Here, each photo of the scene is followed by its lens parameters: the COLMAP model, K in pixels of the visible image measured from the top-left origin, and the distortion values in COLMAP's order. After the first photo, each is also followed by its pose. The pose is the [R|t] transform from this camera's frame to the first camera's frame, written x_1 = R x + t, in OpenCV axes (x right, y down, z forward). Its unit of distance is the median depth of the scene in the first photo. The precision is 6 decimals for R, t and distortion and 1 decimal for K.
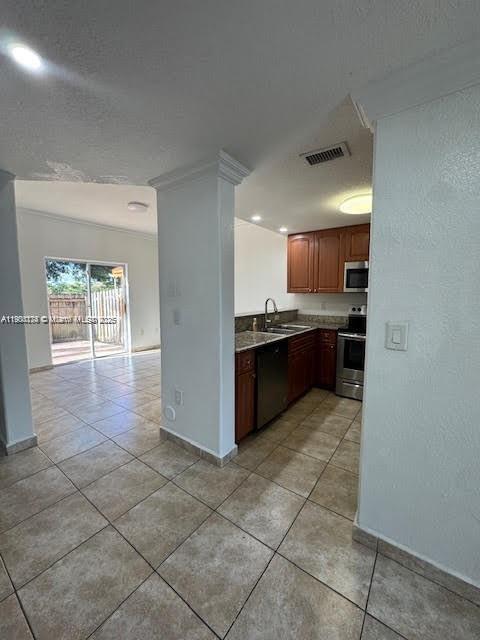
lens RADIAL K [[255.4, 0, 241.4], [0, 255.4, 319.2], [0, 0, 1]] dist [-0.004460, 0.000417]
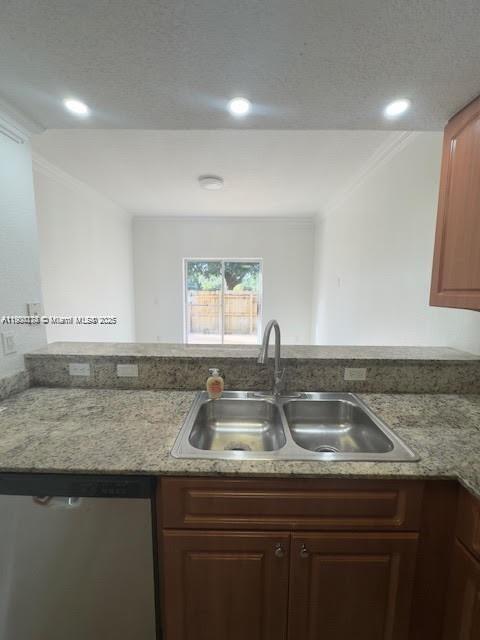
lens RADIAL K [[255.4, 0, 241.4], [0, 255.4, 319.2], [0, 0, 1]] dist [-0.004460, 0.000417]
pose [[0.582758, 0.105182, -0.805810, 0.371501], [-0.092425, 0.993733, 0.062871, -0.102425], [0.807373, 0.037838, 0.588827, 0.739391]]
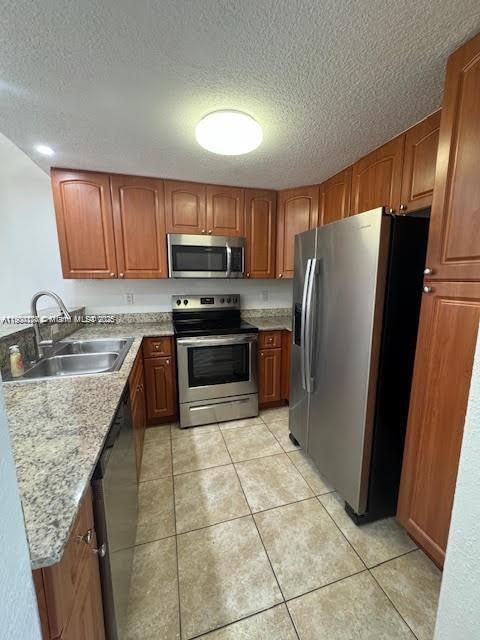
lens RADIAL K [[255.4, 0, 241.4], [0, 255.4, 319.2], [0, 0, 1]] dist [-0.004460, 0.000417]
pose [[0.603556, -0.125987, 0.787304, -0.037316], [0.076989, 0.992032, 0.099727, -0.051808], [-0.793595, 0.000423, 0.608446, 0.445137]]
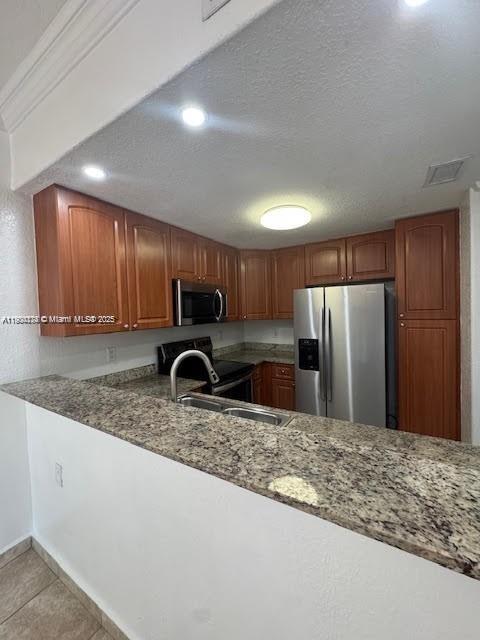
lens RADIAL K [[255.4, 0, 241.4], [0, 255.4, 319.2], [0, 0, 1]] dist [-0.004460, 0.000417]
pose [[-0.078563, -0.030301, 0.996449, -0.262926], [0.127920, 0.990969, 0.040220, -0.133260], [-0.988668, 0.130626, -0.073977, 0.925414]]
